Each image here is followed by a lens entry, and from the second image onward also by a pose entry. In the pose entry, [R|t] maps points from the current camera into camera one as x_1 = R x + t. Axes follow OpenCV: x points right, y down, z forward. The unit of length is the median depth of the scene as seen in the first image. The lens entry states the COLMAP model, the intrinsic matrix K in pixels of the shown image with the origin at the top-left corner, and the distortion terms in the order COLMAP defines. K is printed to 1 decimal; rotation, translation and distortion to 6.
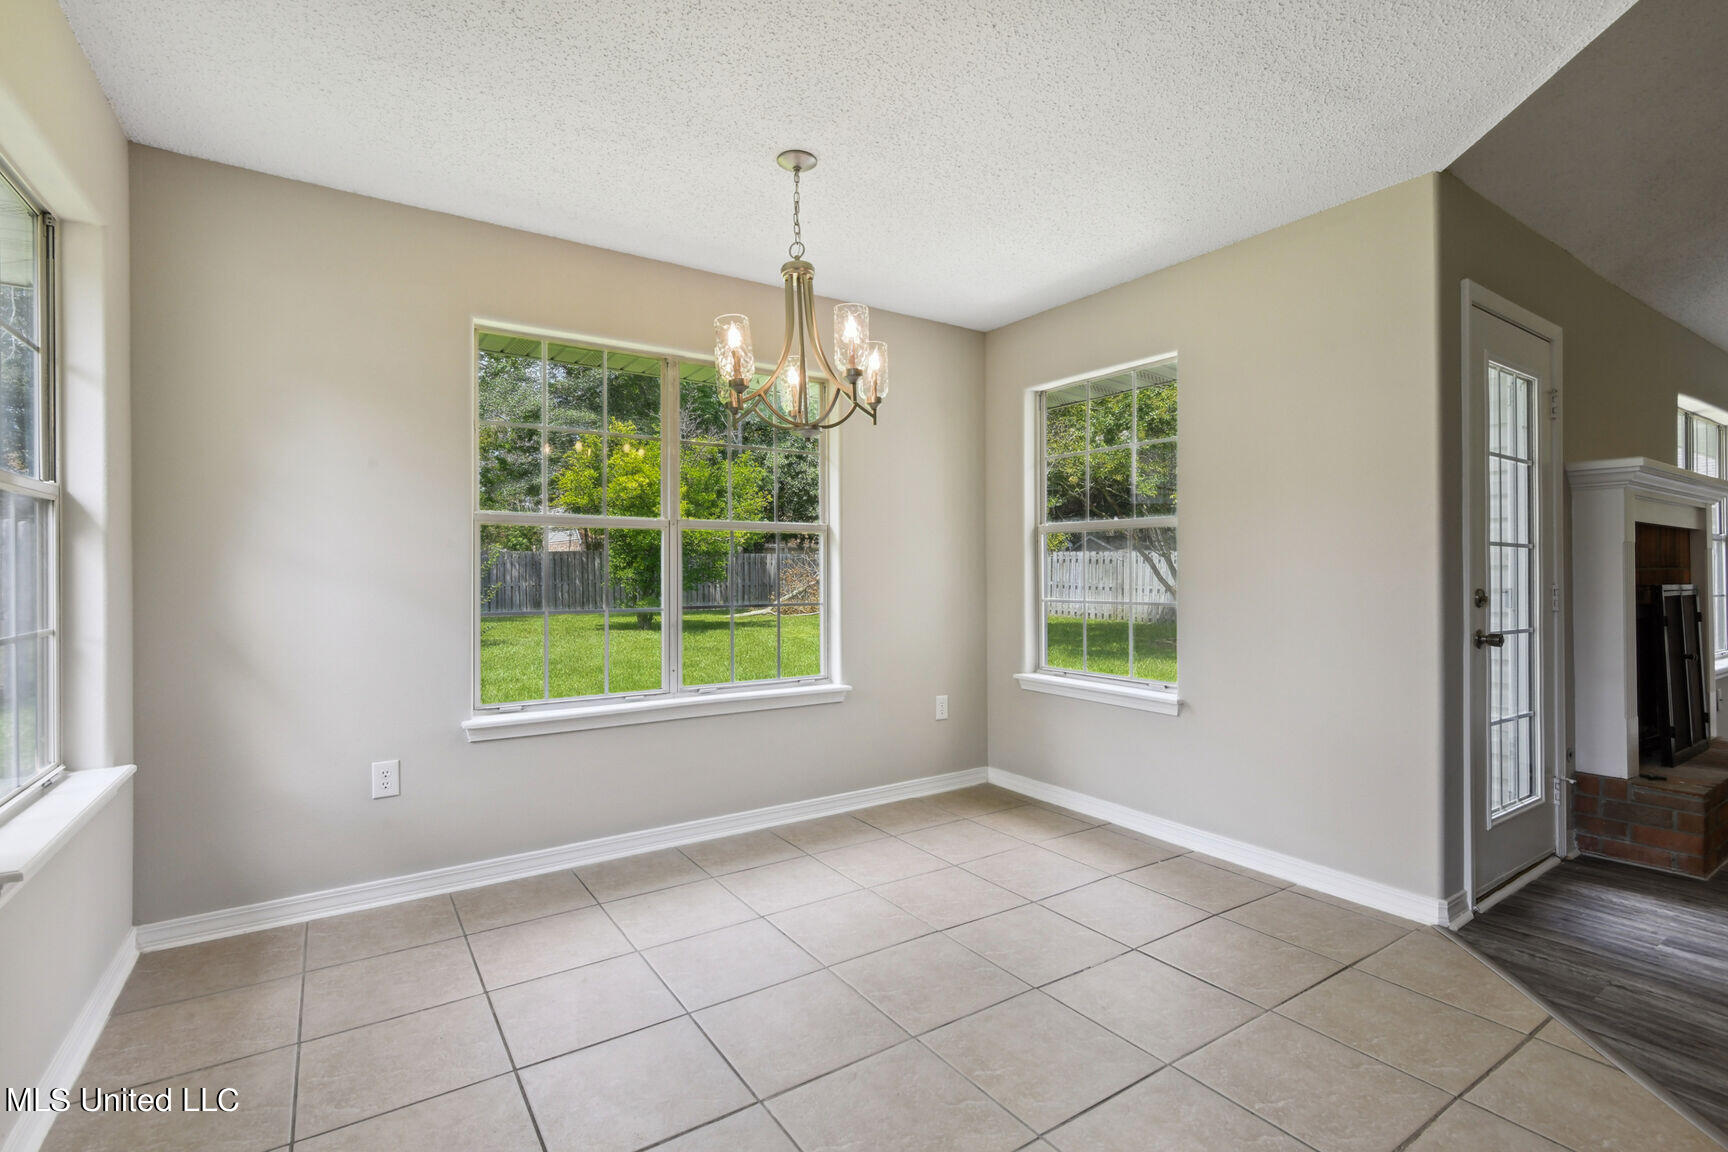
lens RADIAL K [[800.1, 0, 868.0], [0, 800.1, 572.2], [0, 0, 1]] dist [-0.001183, 0.000474]
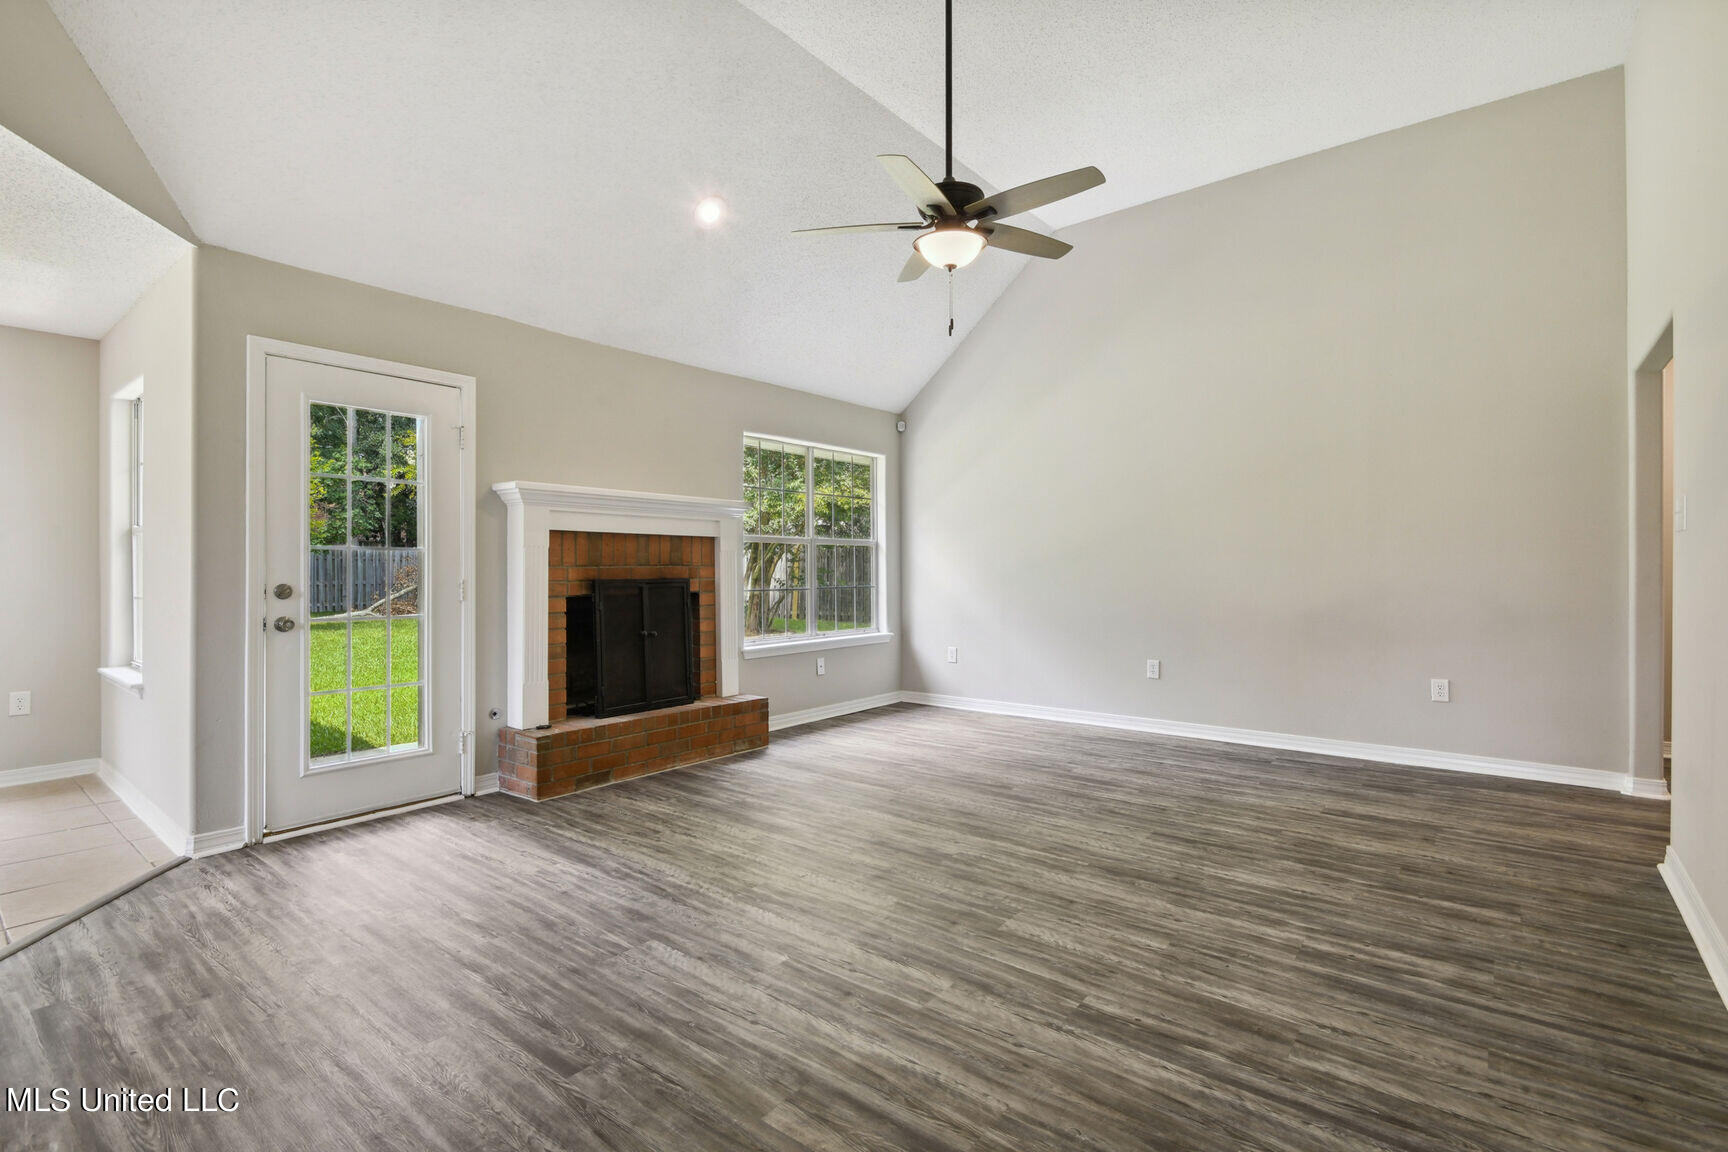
lens RADIAL K [[800.1, 0, 859.6], [0, 800.1, 565.2], [0, 0, 1]] dist [-0.001183, 0.000474]
pose [[0.957397, -0.004167, 0.288746, 0.406427], [0.005394, 0.999979, -0.003453, 0.000218], [-0.288726, 0.004863, 0.957399, -0.146155]]
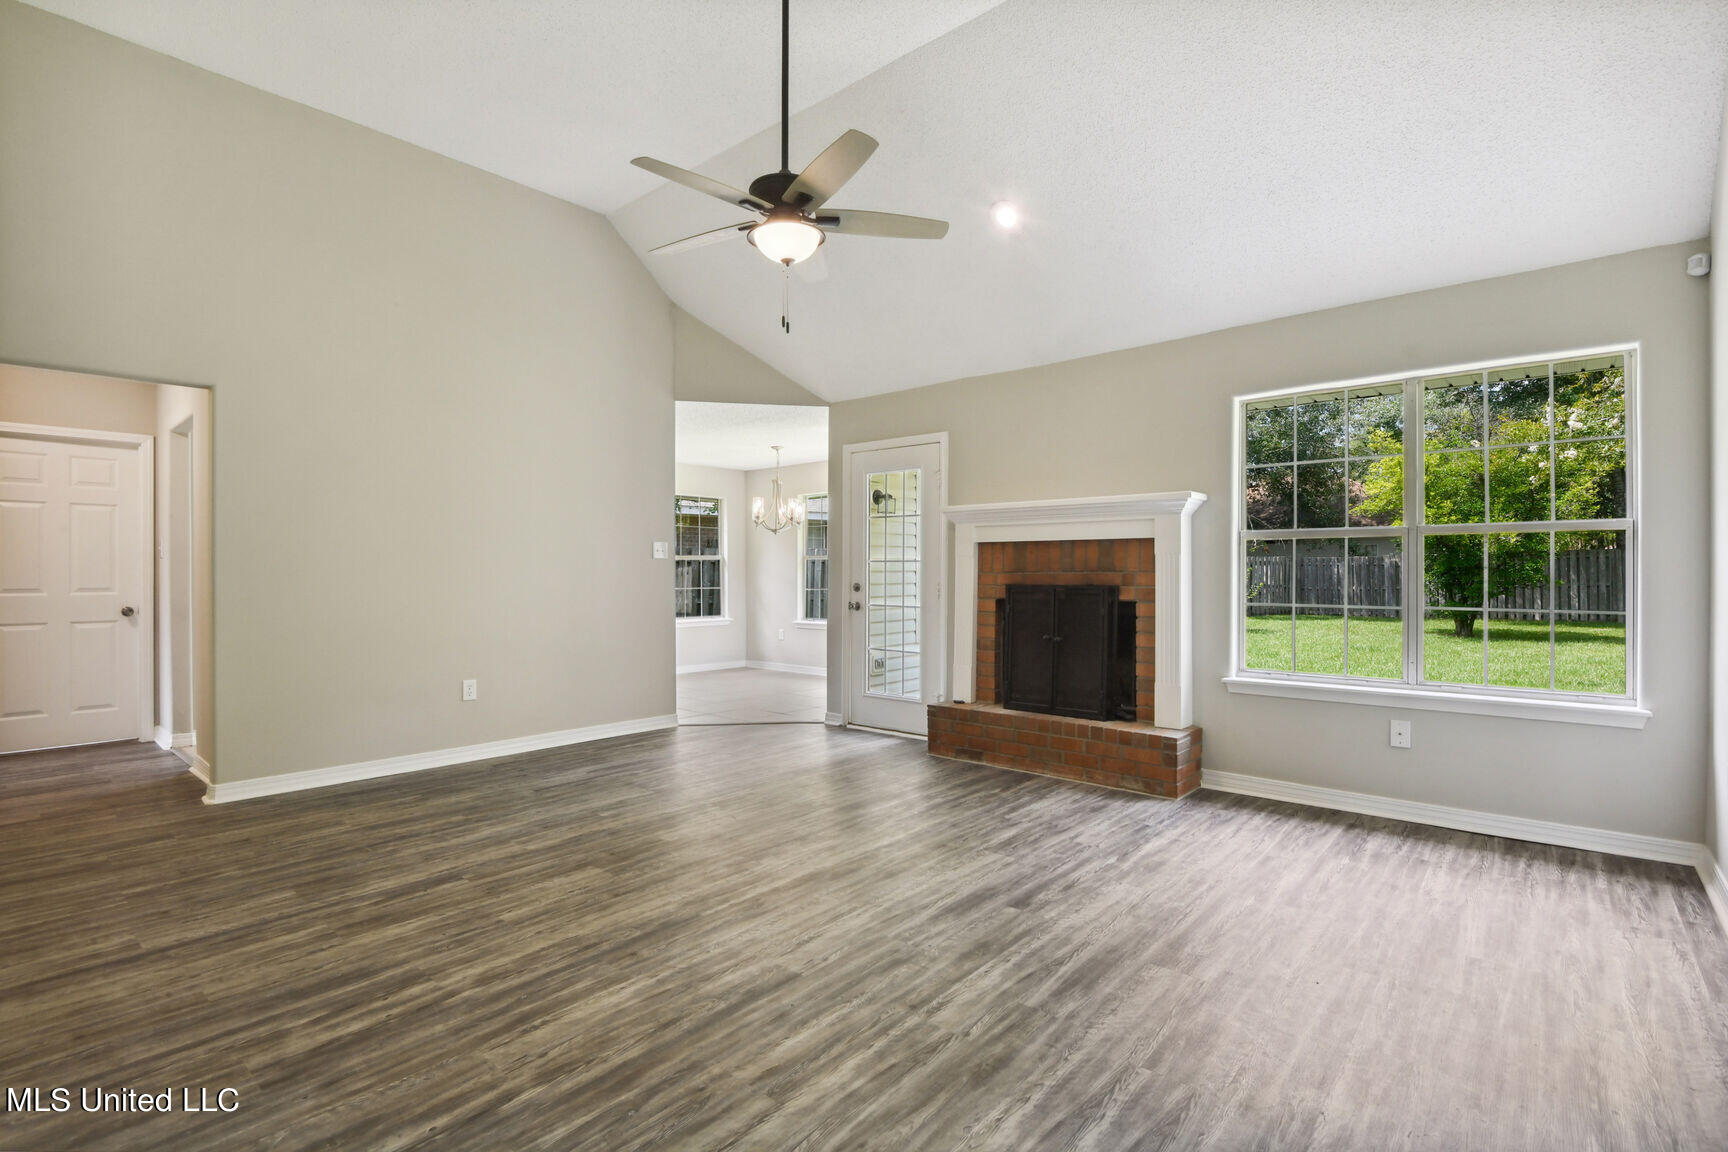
lens RADIAL K [[800.1, 0, 862.2], [0, 800.1, 573.9], [0, 0, 1]] dist [-0.001183, 0.000474]
pose [[0.257000, -0.002254, -0.966409, 0.919992], [0.004567, 0.999989, -0.001118, -0.000738], [0.966401, -0.004126, 0.257007, 0.142995]]
